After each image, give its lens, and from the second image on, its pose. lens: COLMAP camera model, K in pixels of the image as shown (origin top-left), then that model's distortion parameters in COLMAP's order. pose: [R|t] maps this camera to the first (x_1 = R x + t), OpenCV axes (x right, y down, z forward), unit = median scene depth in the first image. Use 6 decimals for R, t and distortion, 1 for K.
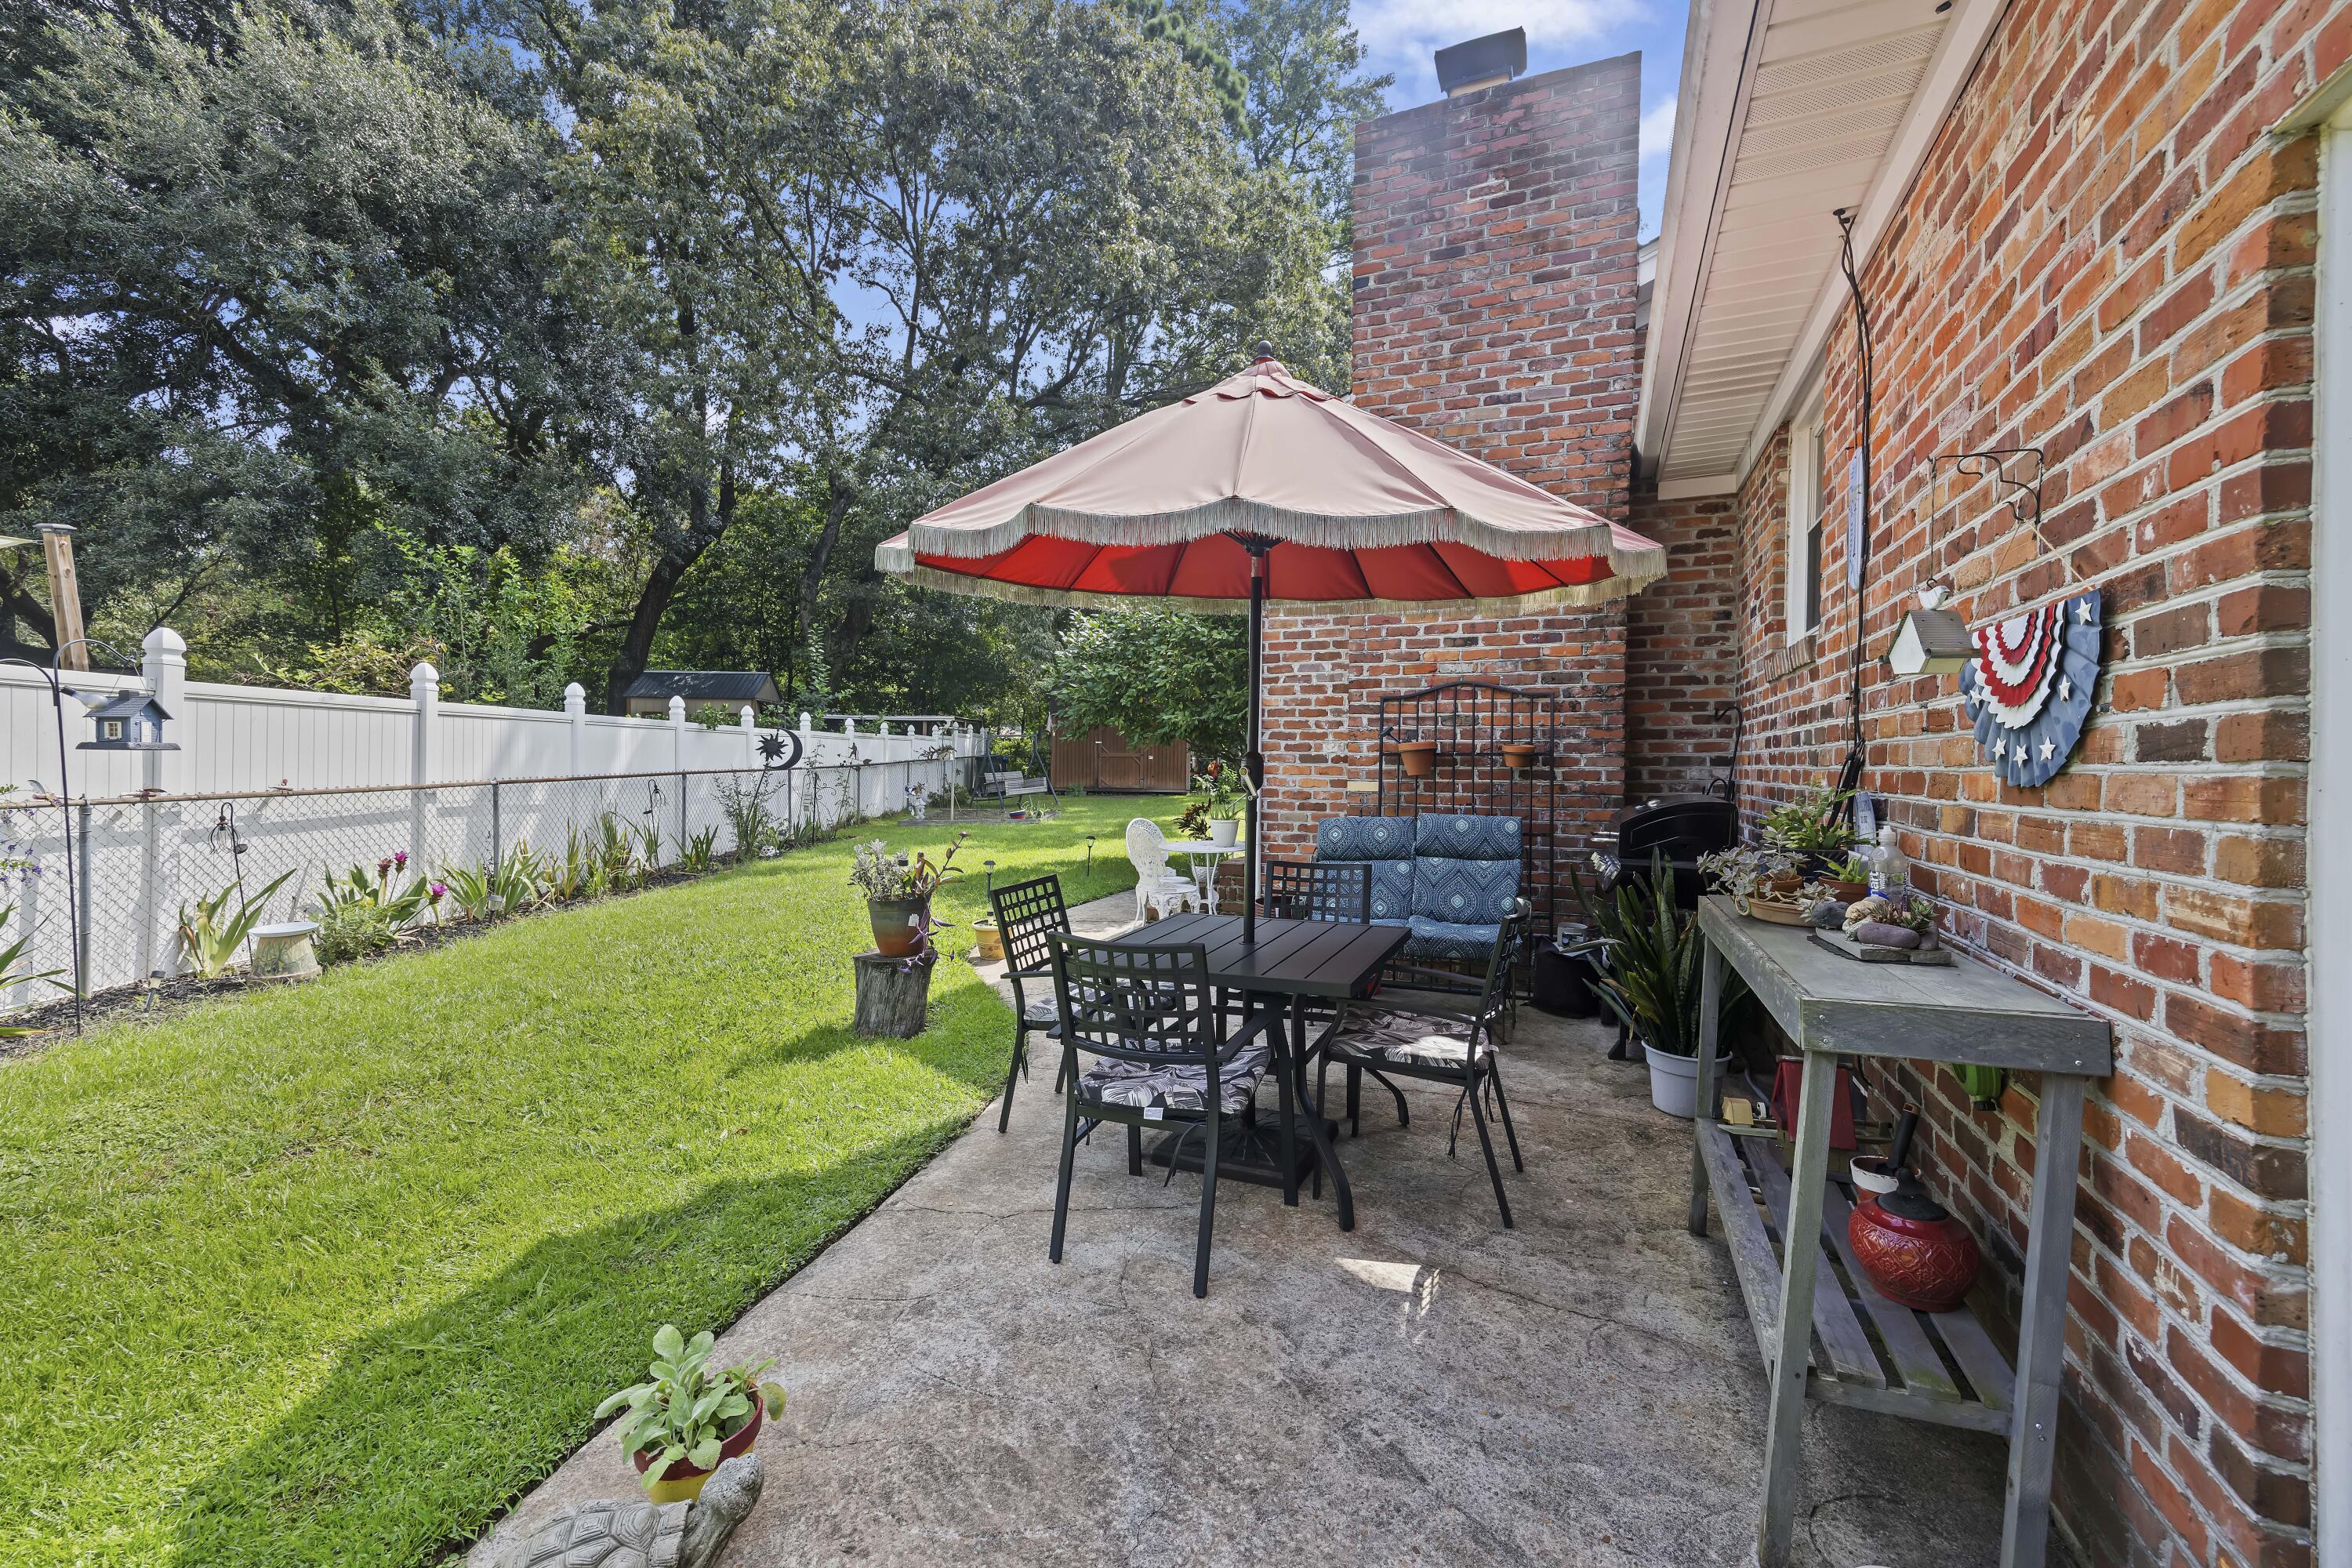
lens RADIAL K [[961.7, 0, 1190.3], [0, 961.7, 775.6], [0, 0, 1]] dist [0.016385, -0.000226]
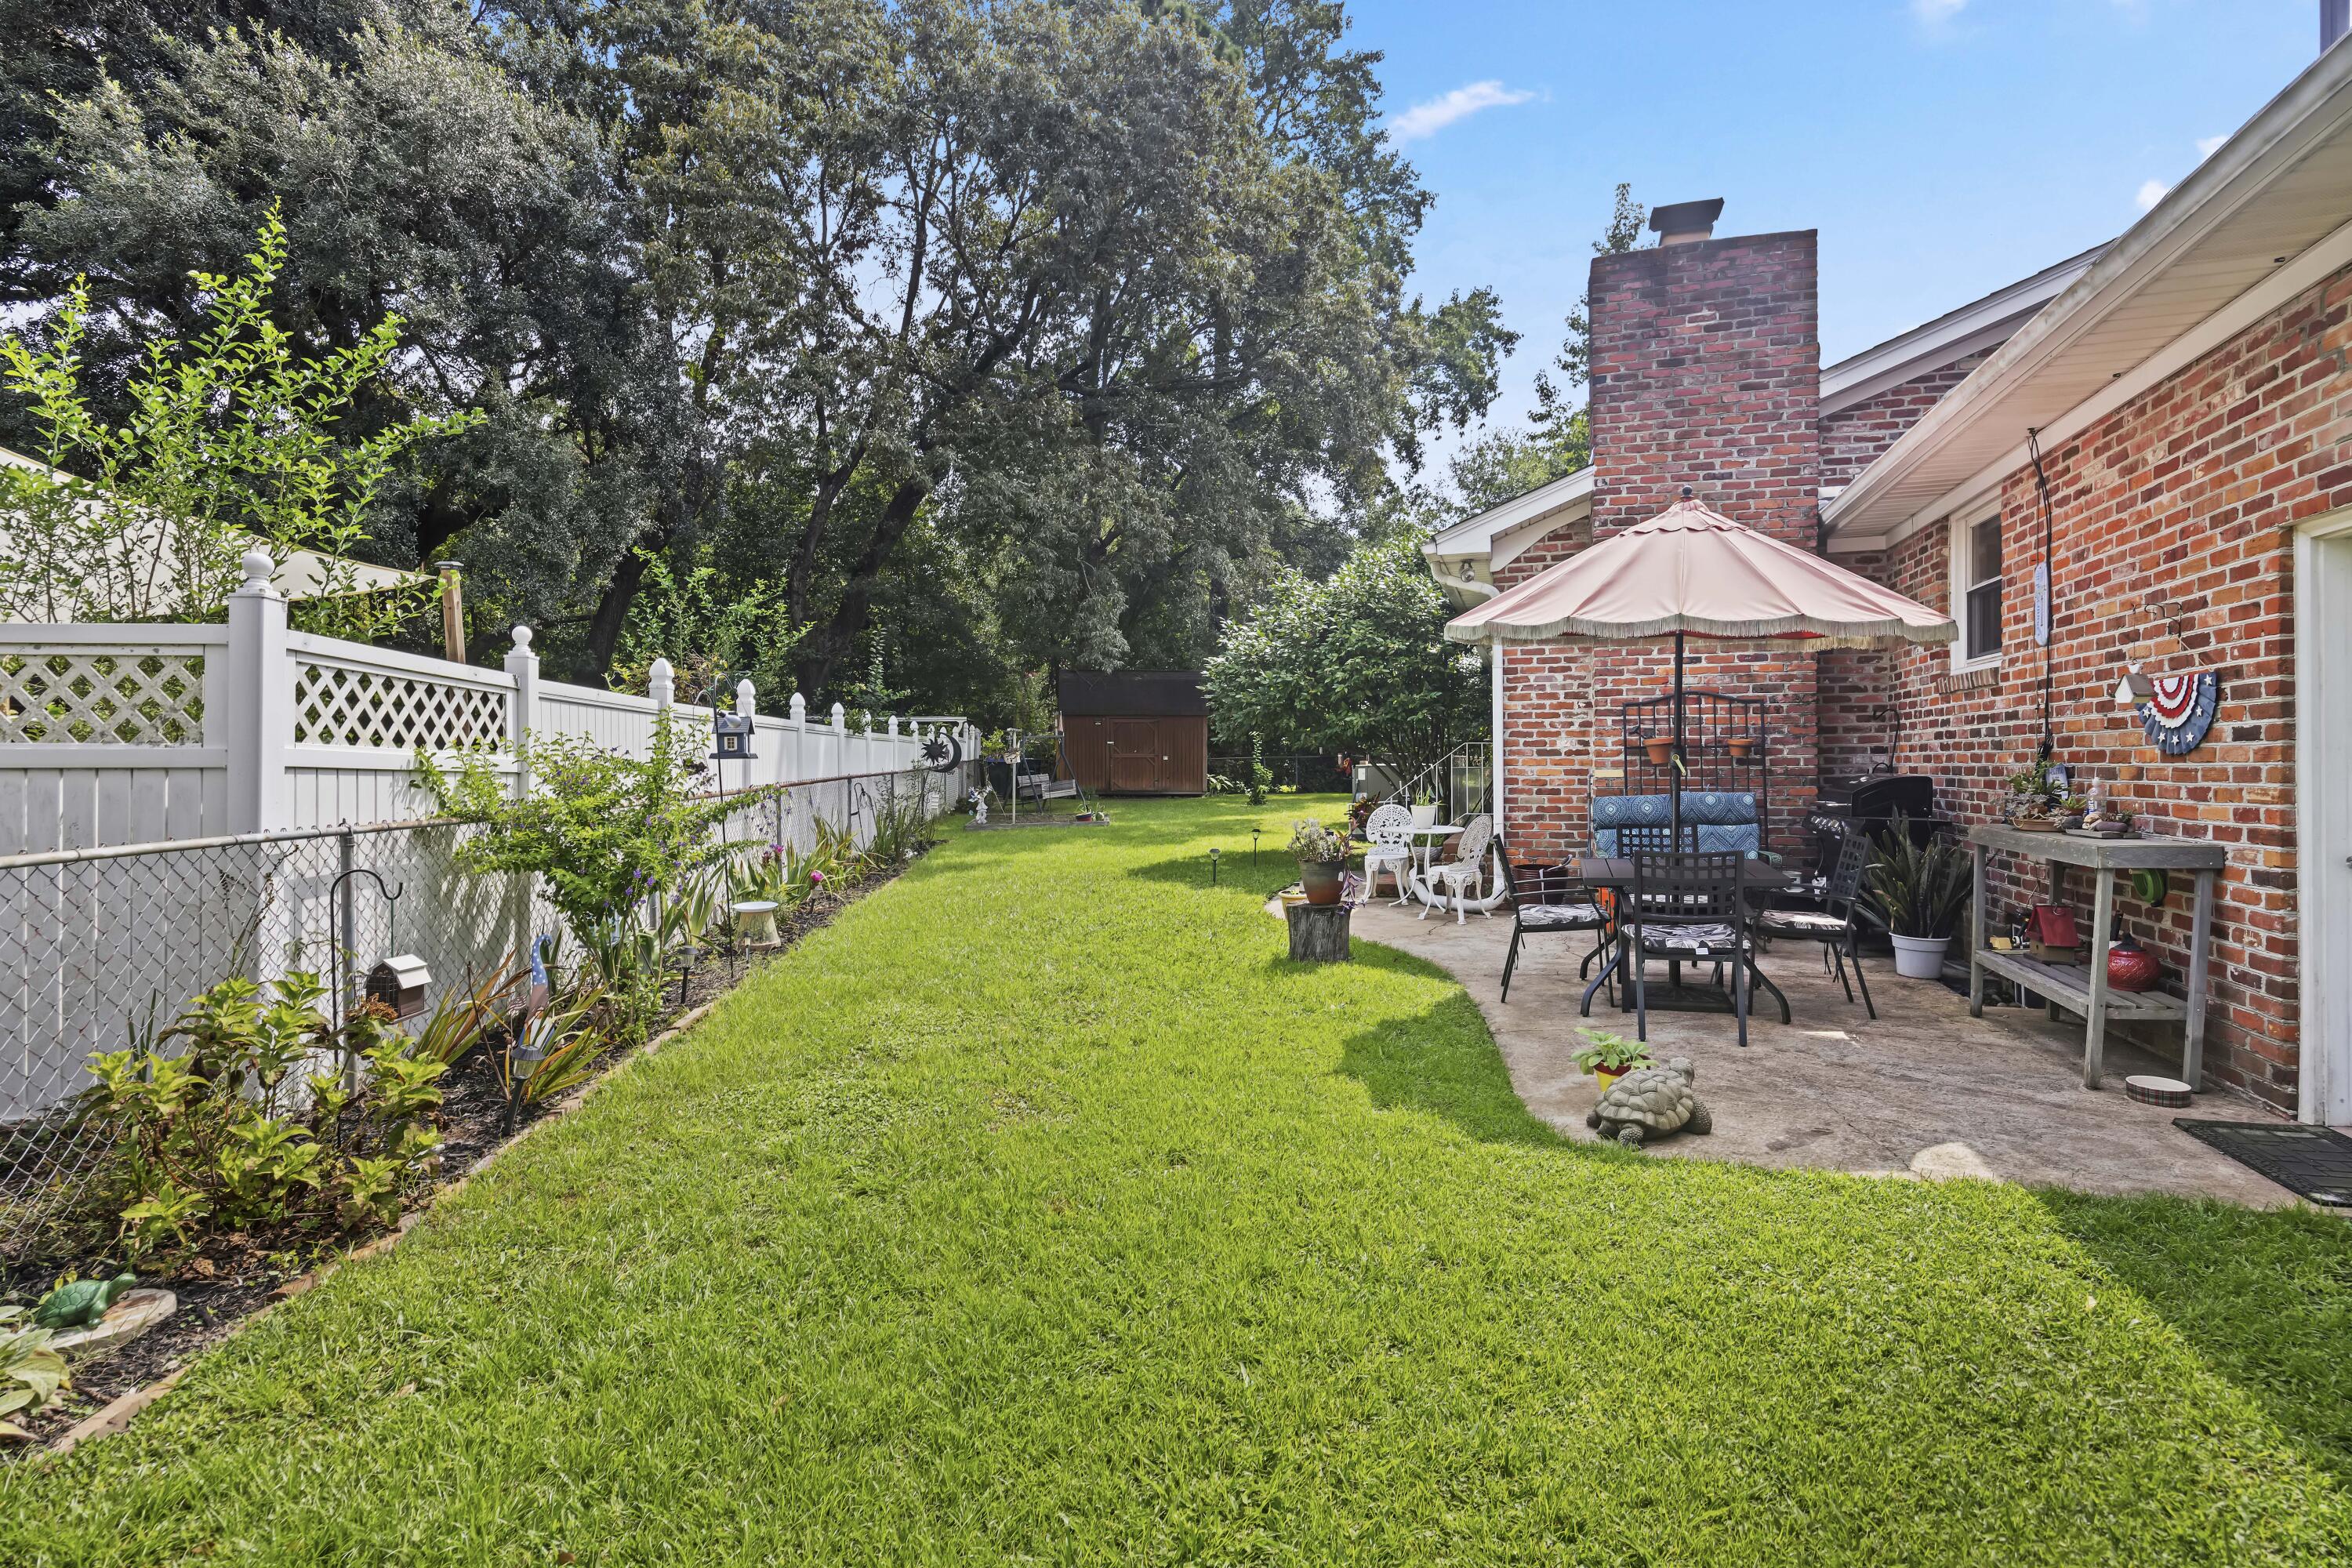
lens RADIAL K [[1136.8, 0, 1167.1], [0, 1136.8, 777.1], [0, 0, 1]] dist [-0.008149, 0.001402]
pose [[0.995271, -0.015320, 0.095918, -0.592003], [0.015683, 0.999872, -0.003028, 0.012504], [-0.095859, 0.004518, 0.995385, -0.473970]]
